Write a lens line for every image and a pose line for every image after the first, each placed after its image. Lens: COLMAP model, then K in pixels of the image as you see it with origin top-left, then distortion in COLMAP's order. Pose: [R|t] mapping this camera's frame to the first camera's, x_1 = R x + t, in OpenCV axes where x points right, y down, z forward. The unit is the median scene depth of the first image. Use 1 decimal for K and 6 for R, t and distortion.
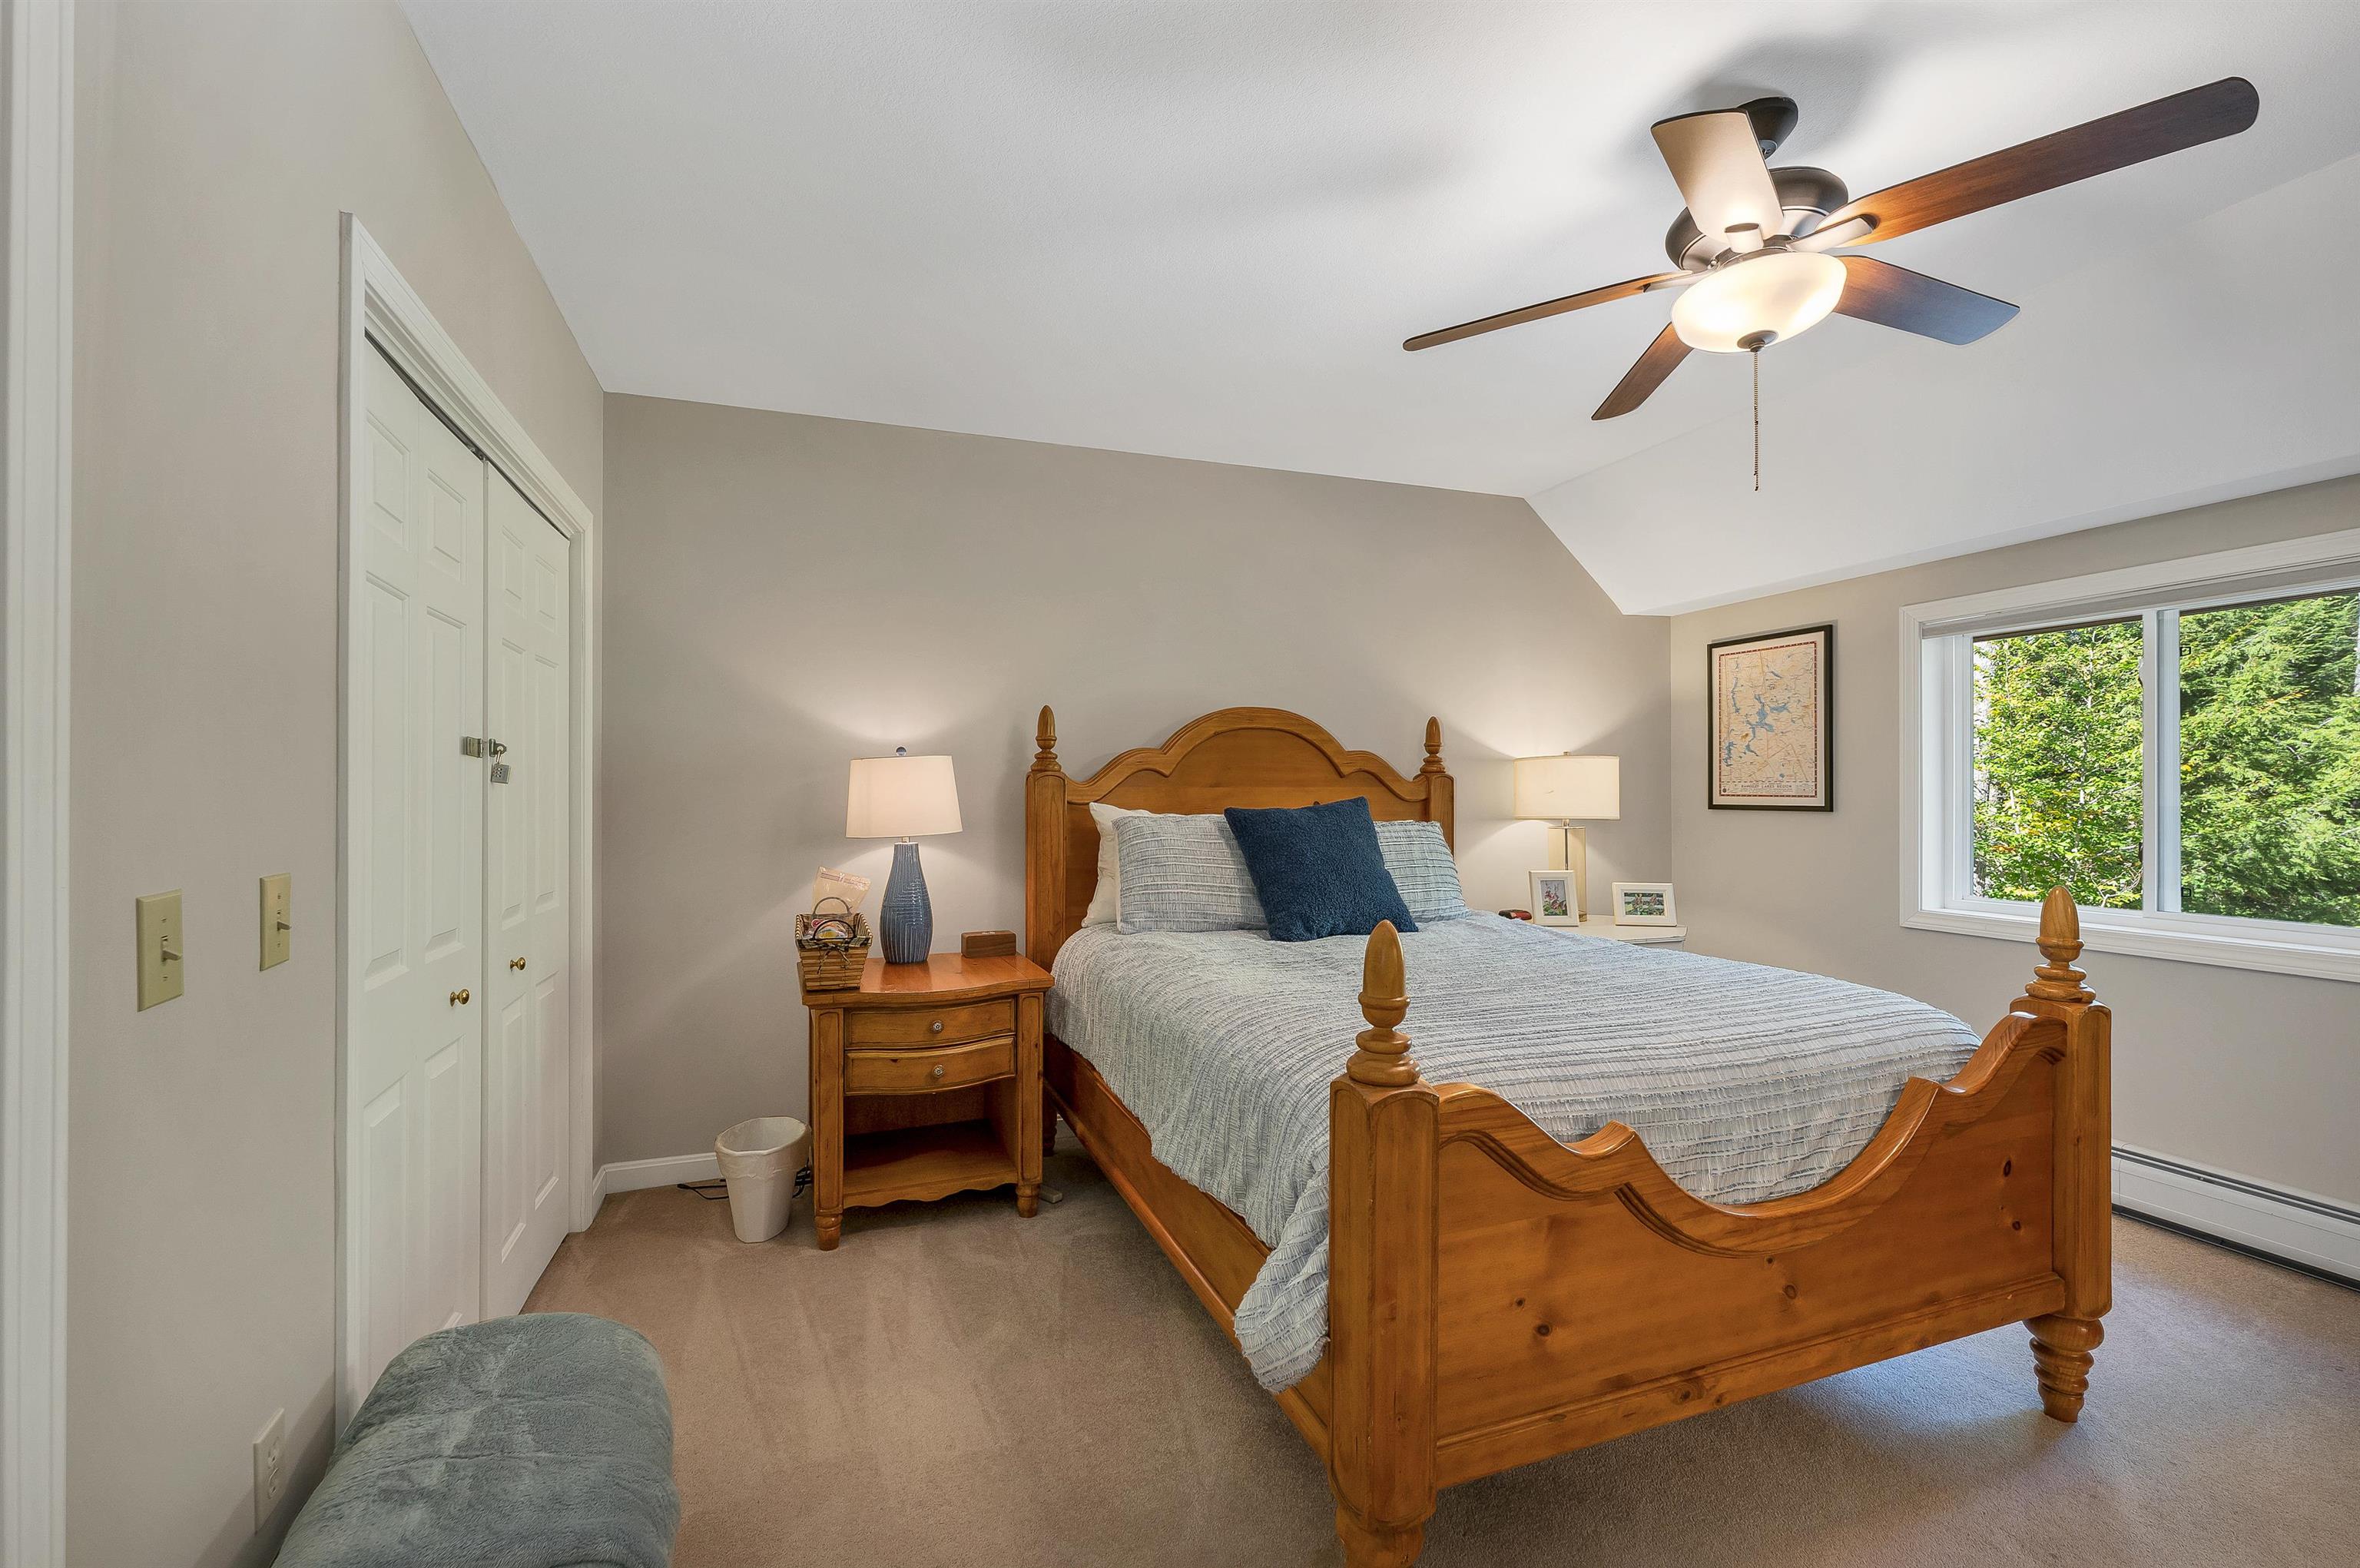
lens RADIAL K [[983.0, 0, 1182.0], [0, 983.0, 791.3], [0, 0, 1]] dist [0.003526, -0.000544]
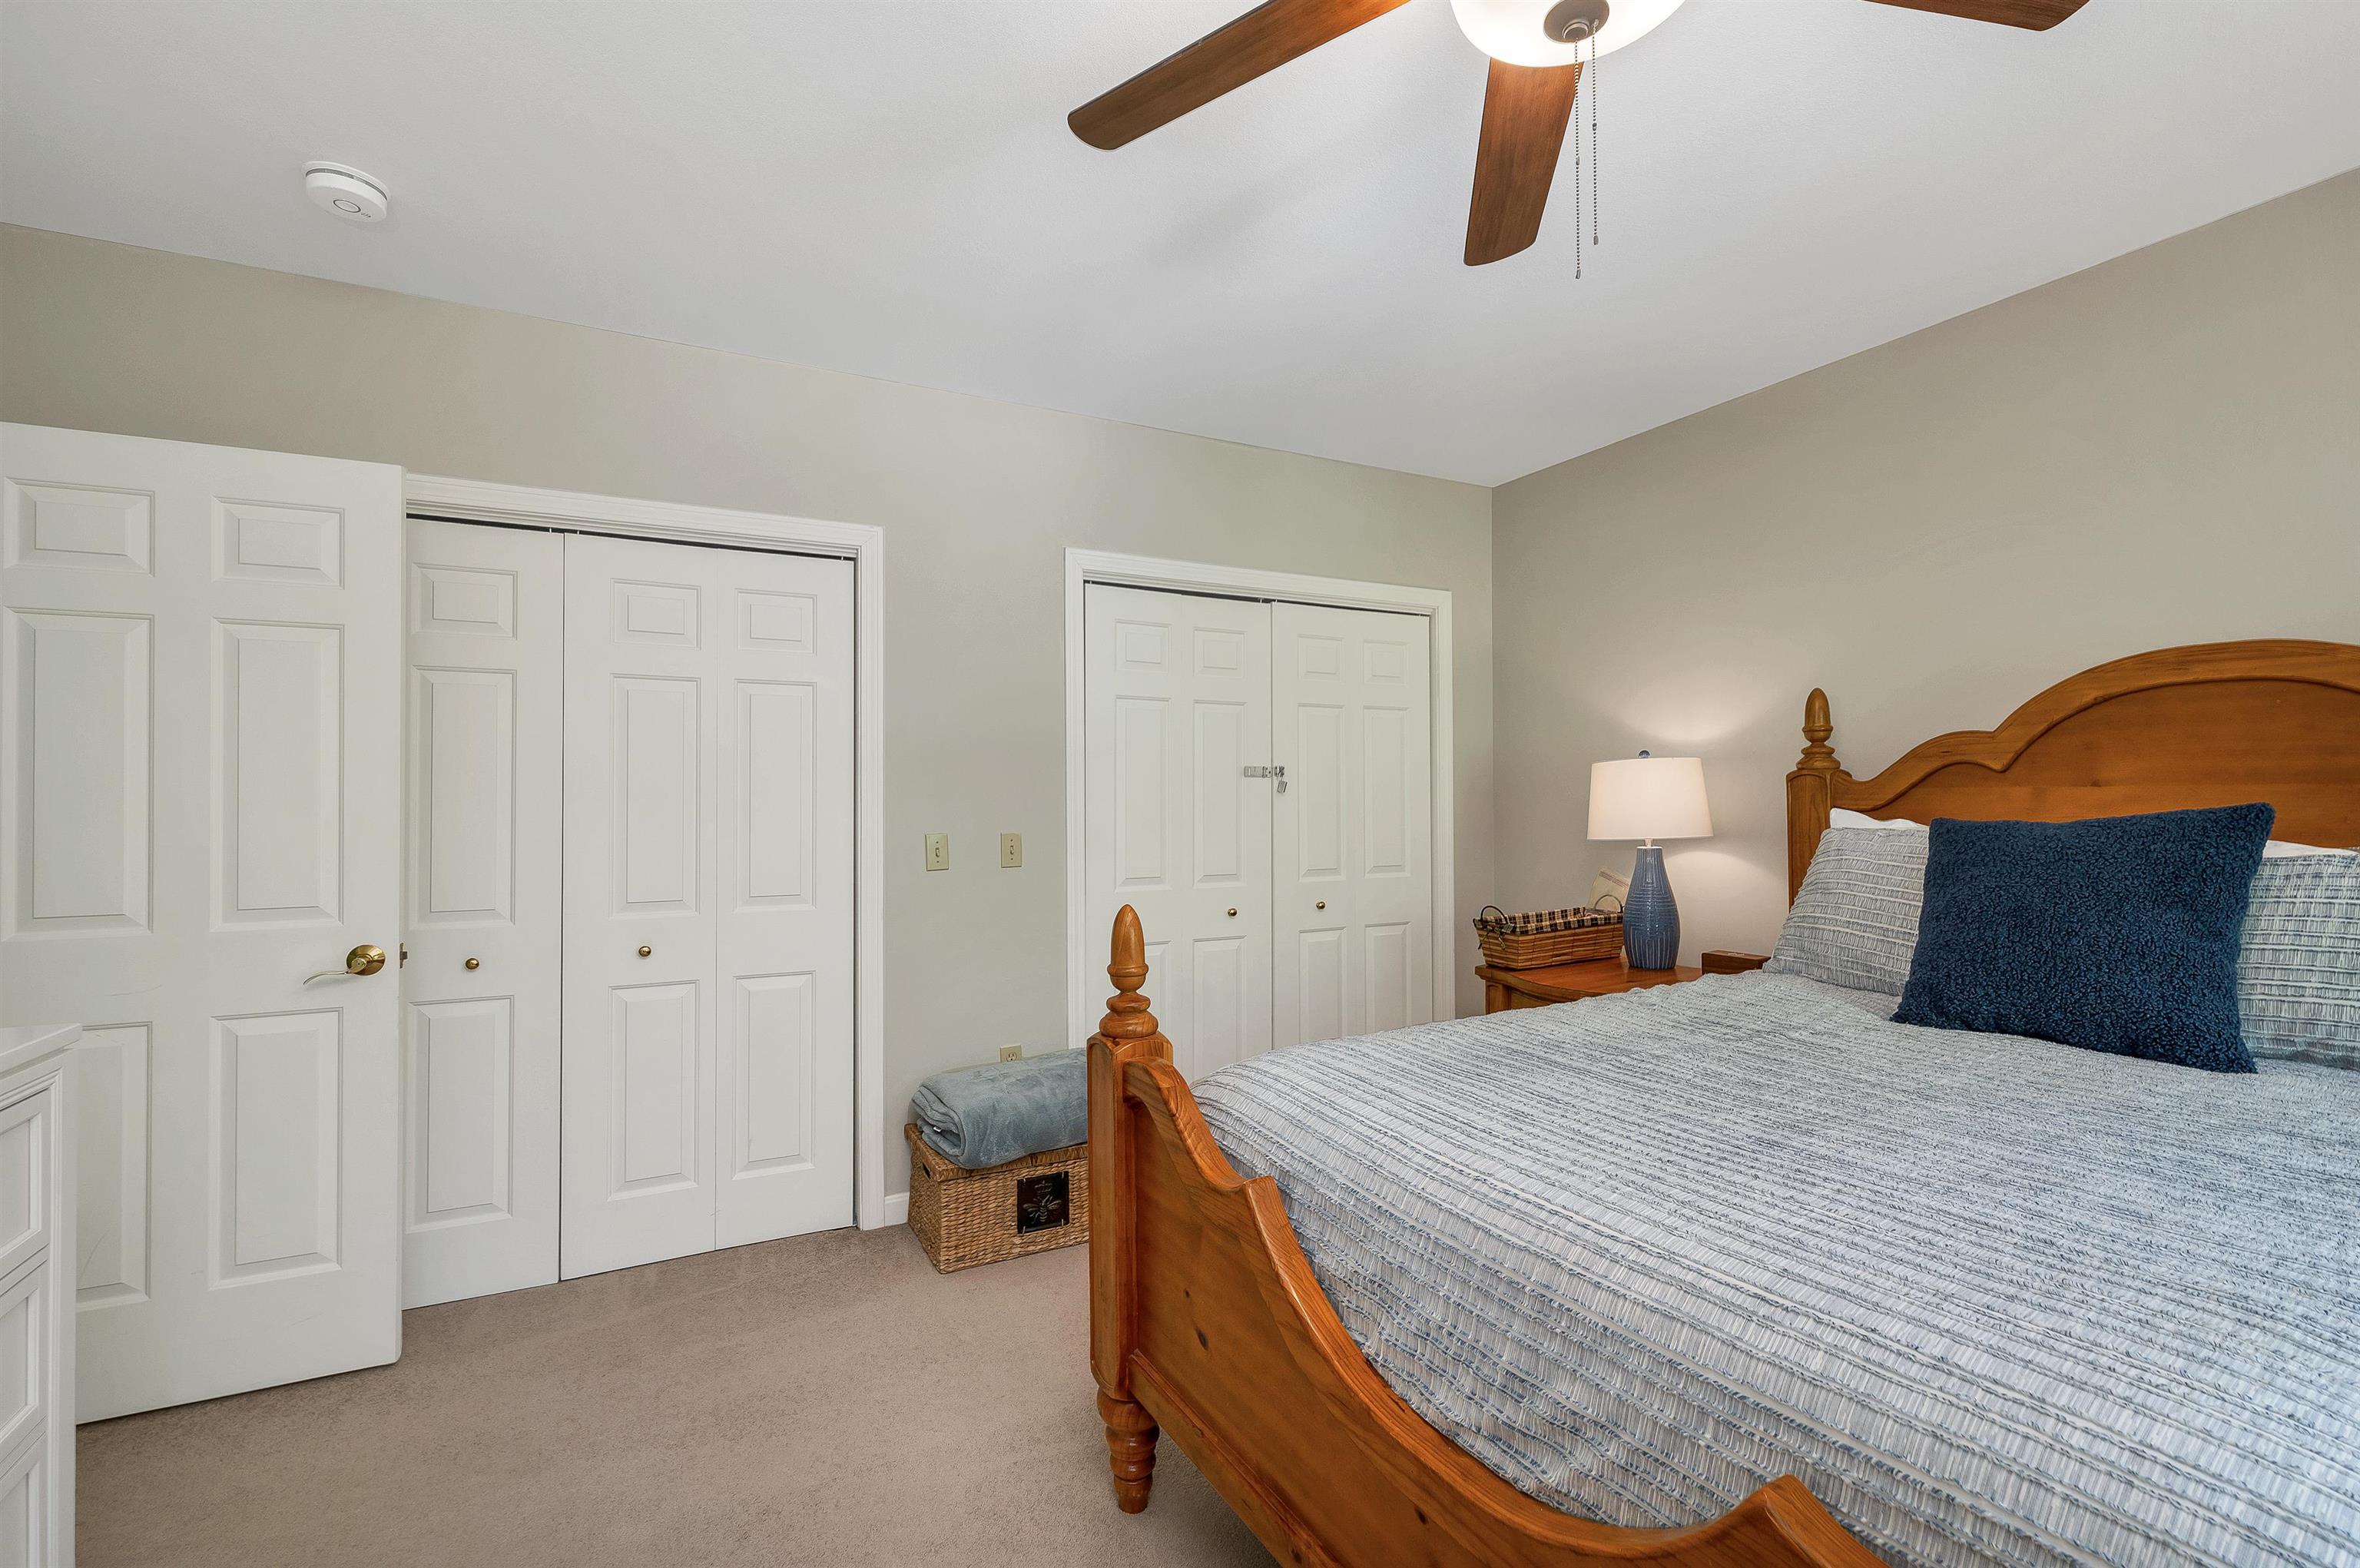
lens RADIAL K [[983.0, 0, 1179.6], [0, 983.0, 790.0], [0, 0, 1]] dist [0.003526, -0.000544]
pose [[0.163763, -0.009369, -0.986455, 1.138700], [0.006201, 0.999945, -0.008467, 0.000031], [0.986480, -0.004730, 0.163812, 0.689382]]
